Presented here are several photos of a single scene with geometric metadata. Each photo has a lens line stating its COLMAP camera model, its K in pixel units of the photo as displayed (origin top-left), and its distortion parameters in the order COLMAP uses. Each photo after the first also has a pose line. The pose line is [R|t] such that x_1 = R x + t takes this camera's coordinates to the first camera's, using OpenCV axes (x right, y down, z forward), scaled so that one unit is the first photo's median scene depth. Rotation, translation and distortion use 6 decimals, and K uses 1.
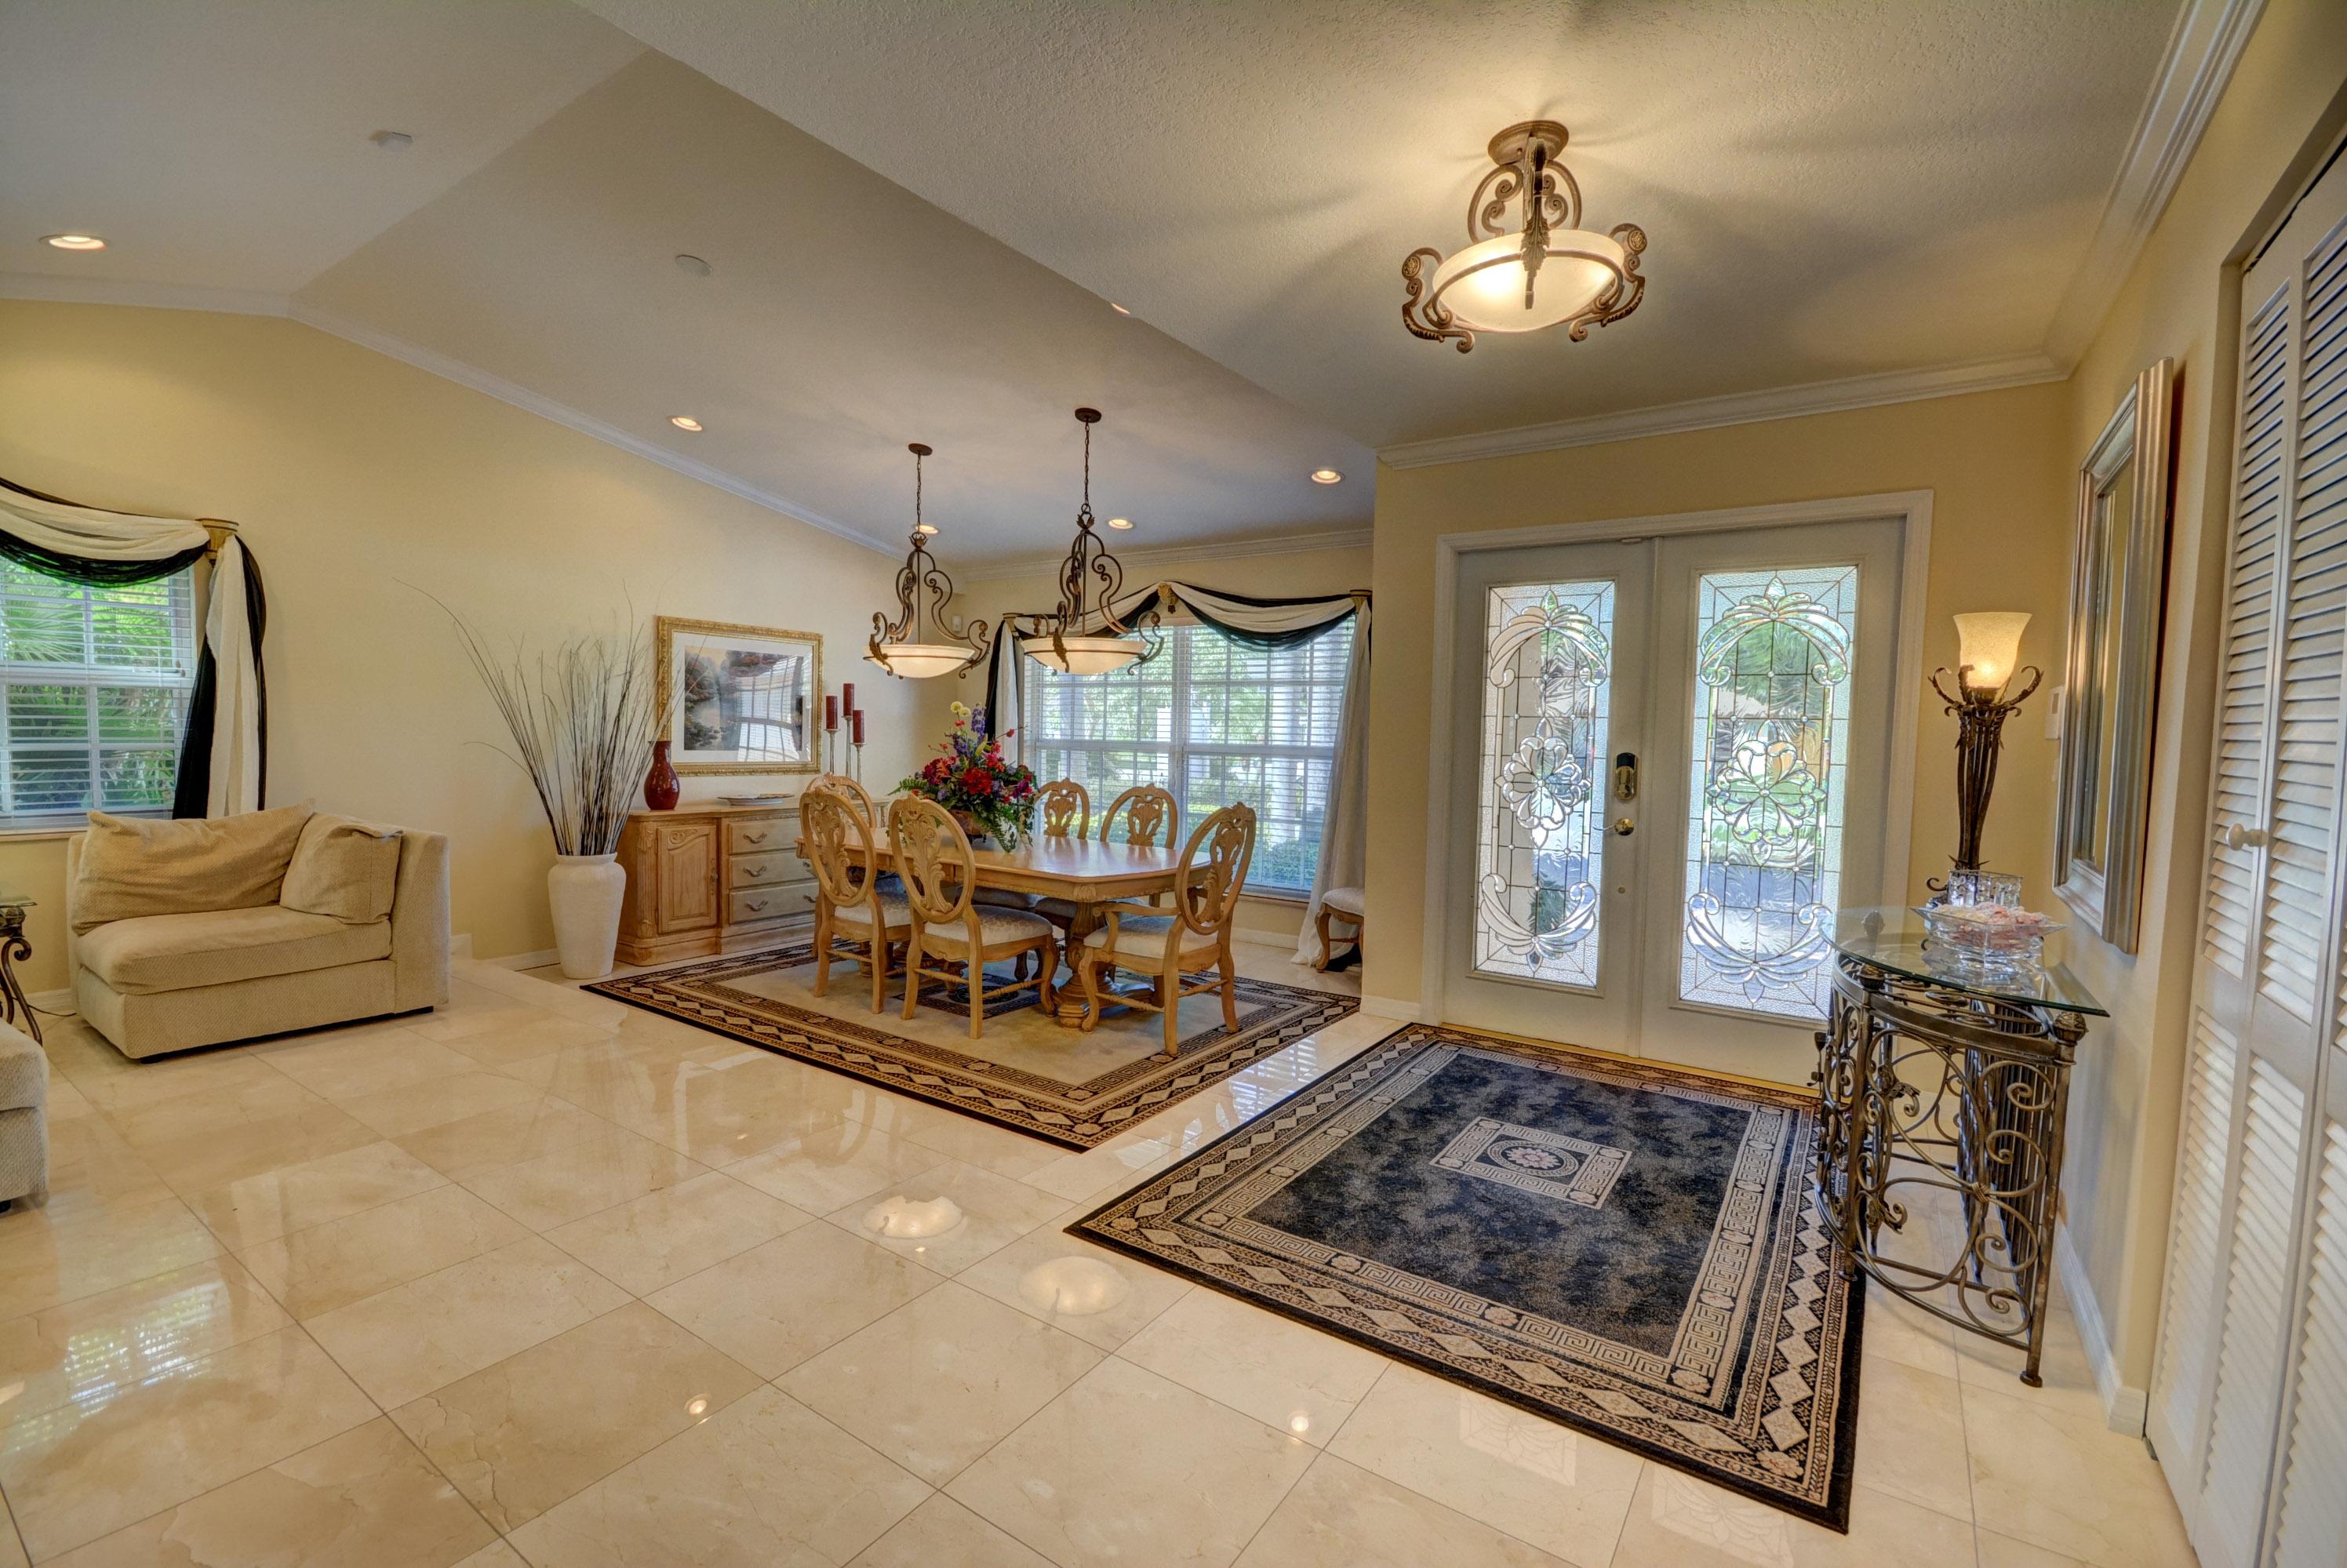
lens RADIAL K [[1028.1, 0, 1145.0], [0, 1028.1, 789.8], [0, 0, 1]] dist [0.002641, -0.009748]
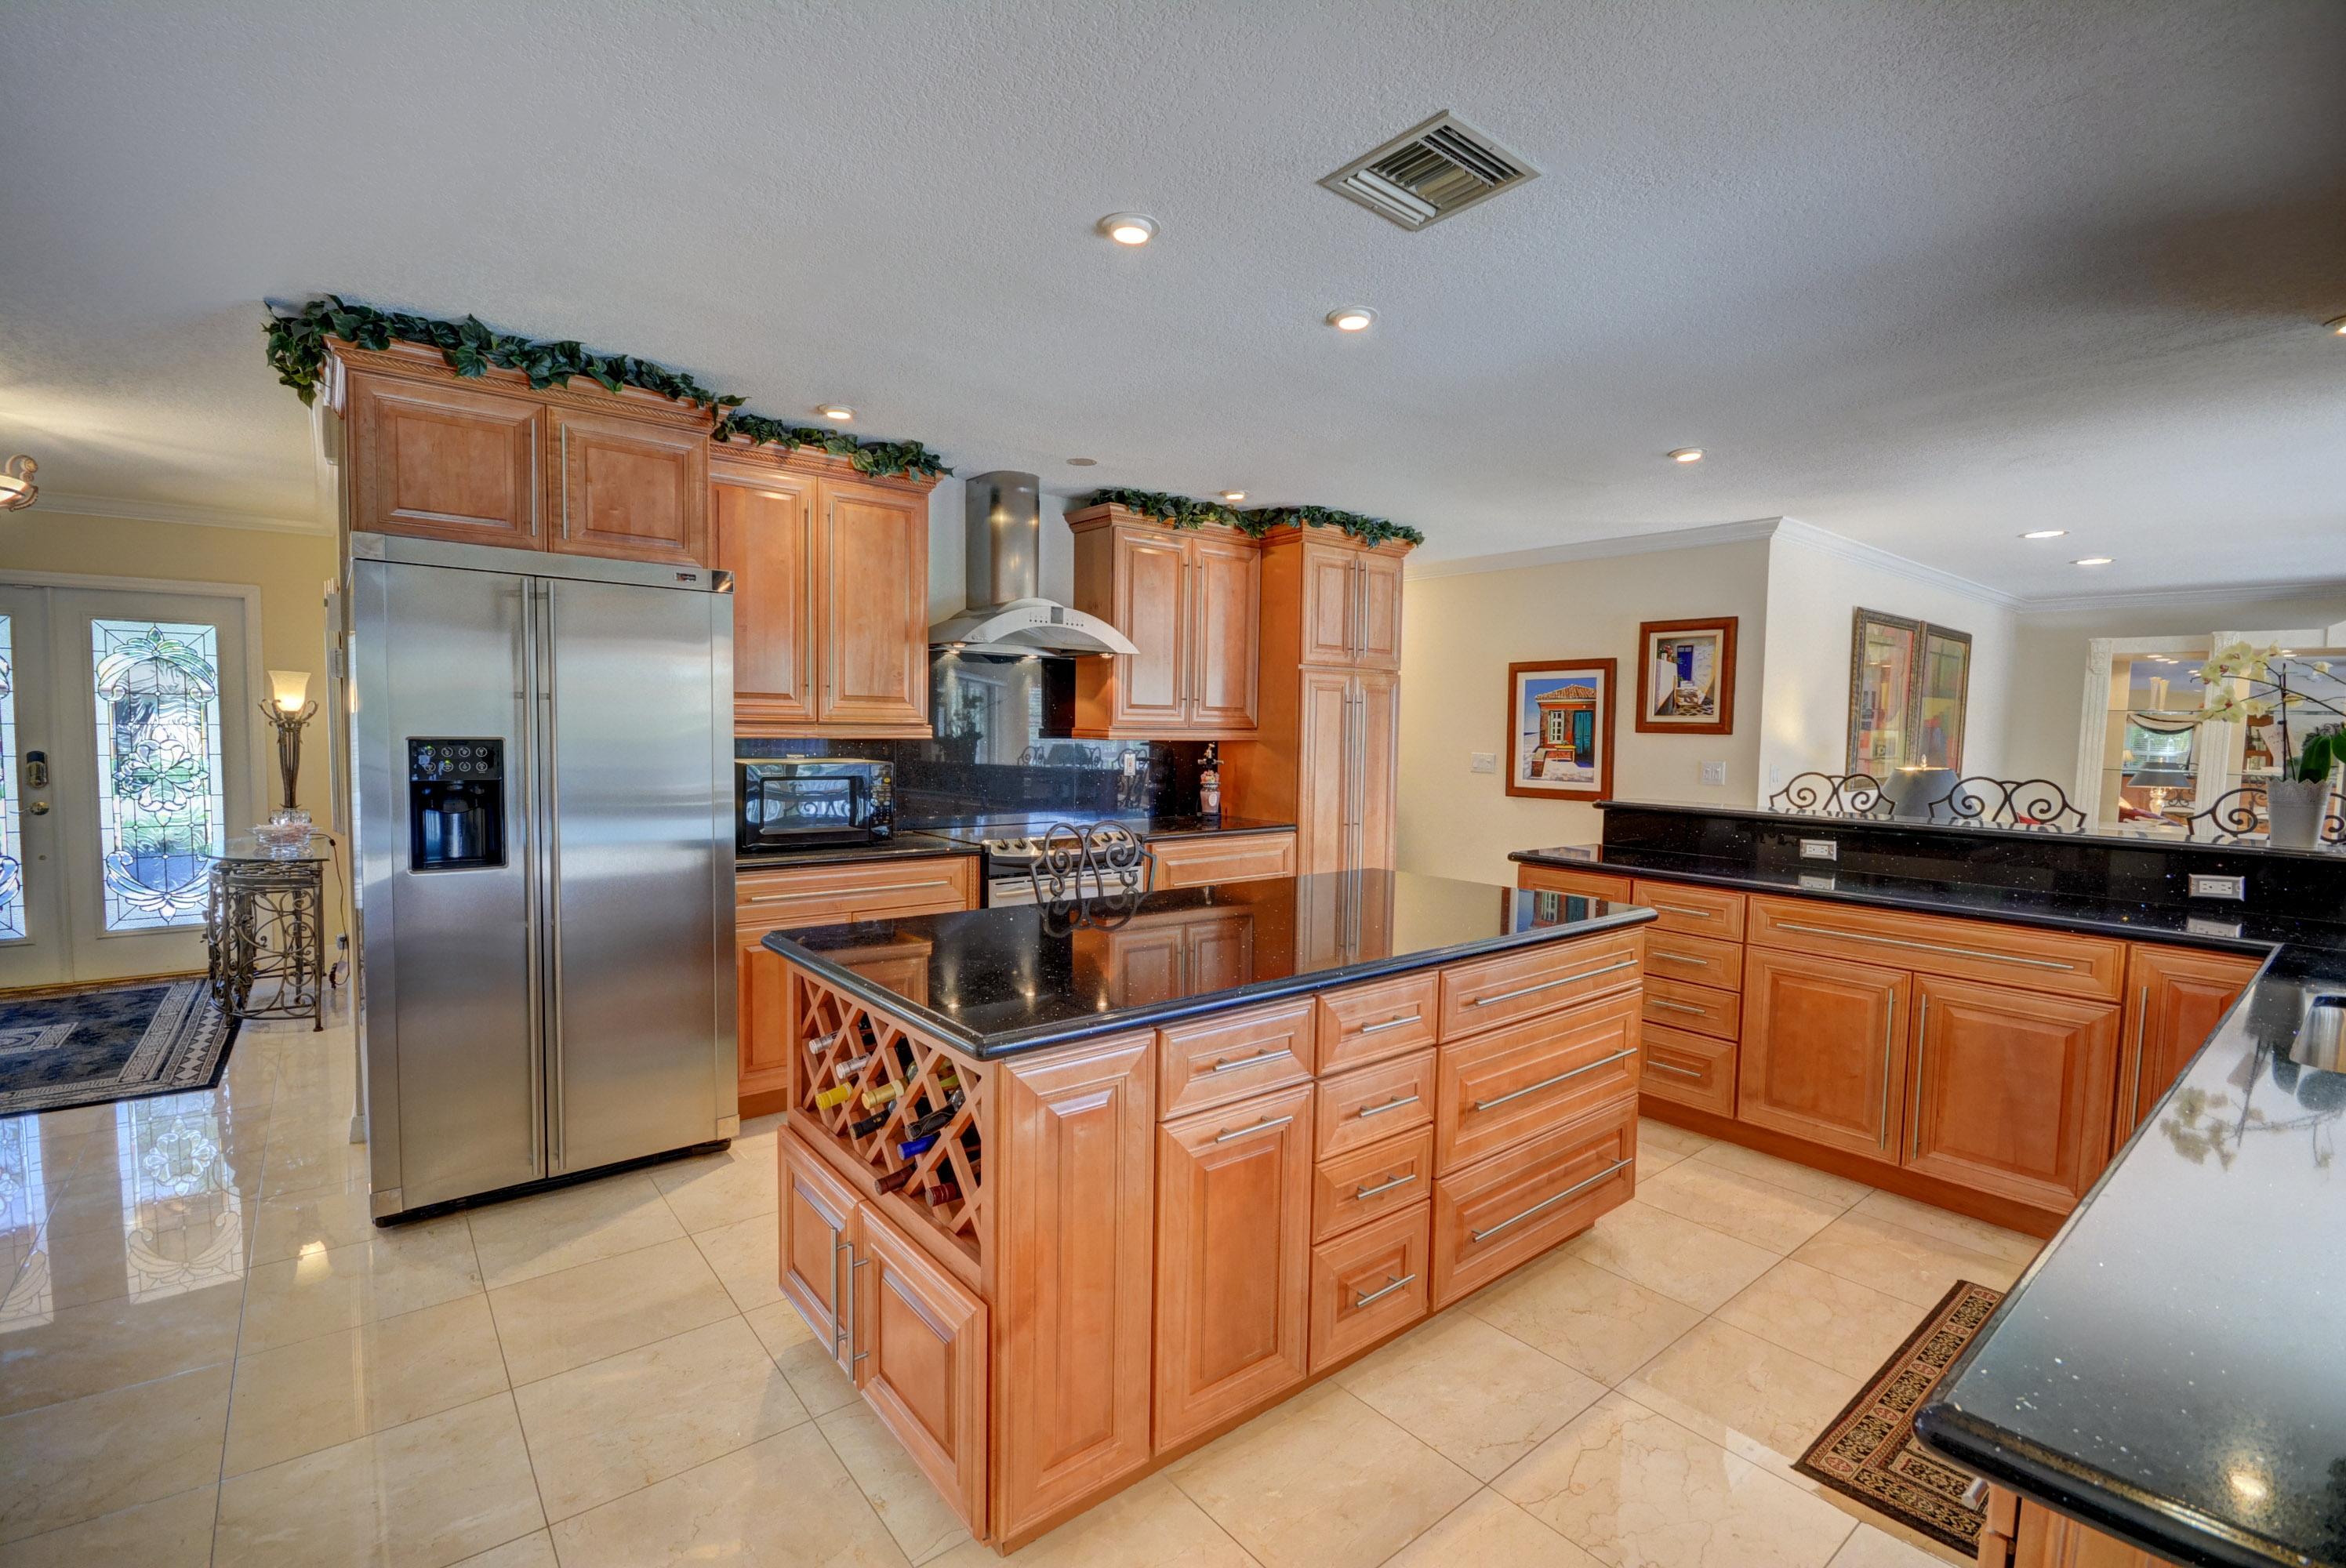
lens RADIAL K [[1027.6, 0, 1158.4], [0, 1027.6, 783.7], [0, 0, 1]] dist [0.002641, -0.009748]
pose [[0.274109, -0.072037, 0.958997, -0.439309], [0.050741, 0.996885, 0.060379, -0.001484], [-0.960359, 0.032110, 0.276911, -0.834632]]
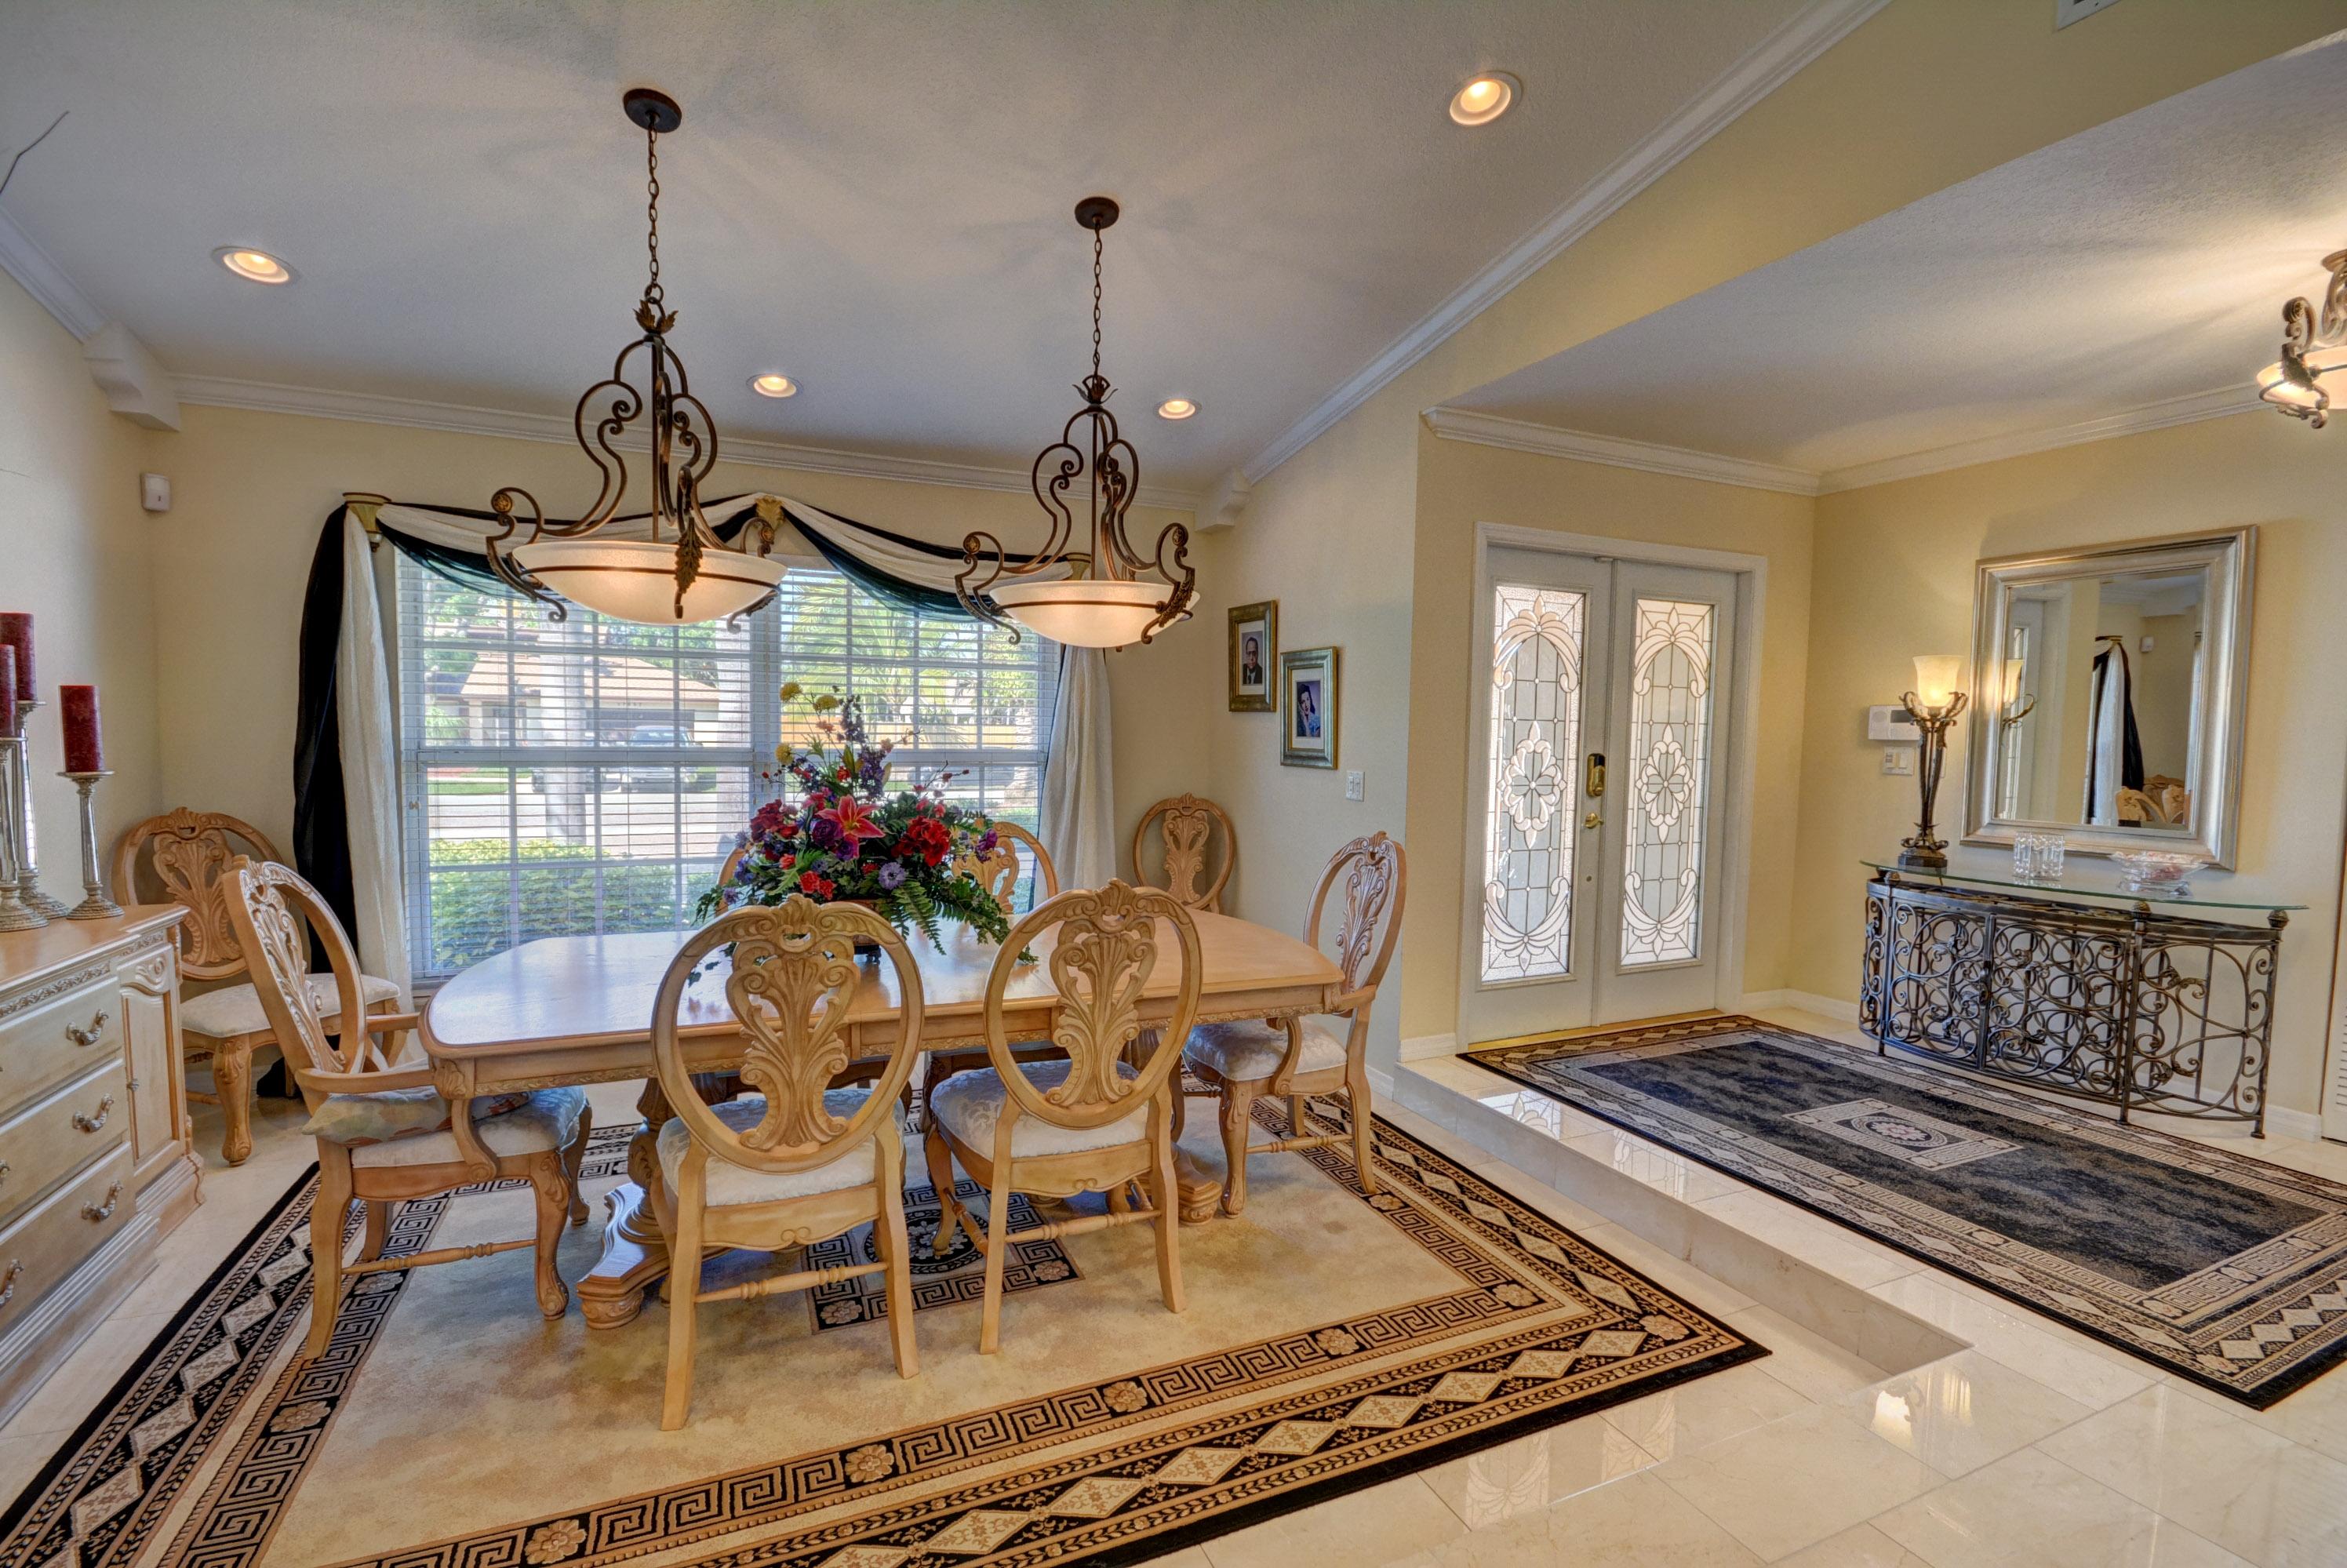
lens RADIAL K [[1028.1, 0, 1161.8], [0, 1028.1, 792.8], [0, 0, 1]] dist [0.002641, -0.009748]
pose [[0.519883, -0.064102, 0.851829, -0.833726], [0.045648, 0.997840, 0.047231, -0.078933], [-0.853017, 0.014330, 0.521687, 0.970255]]
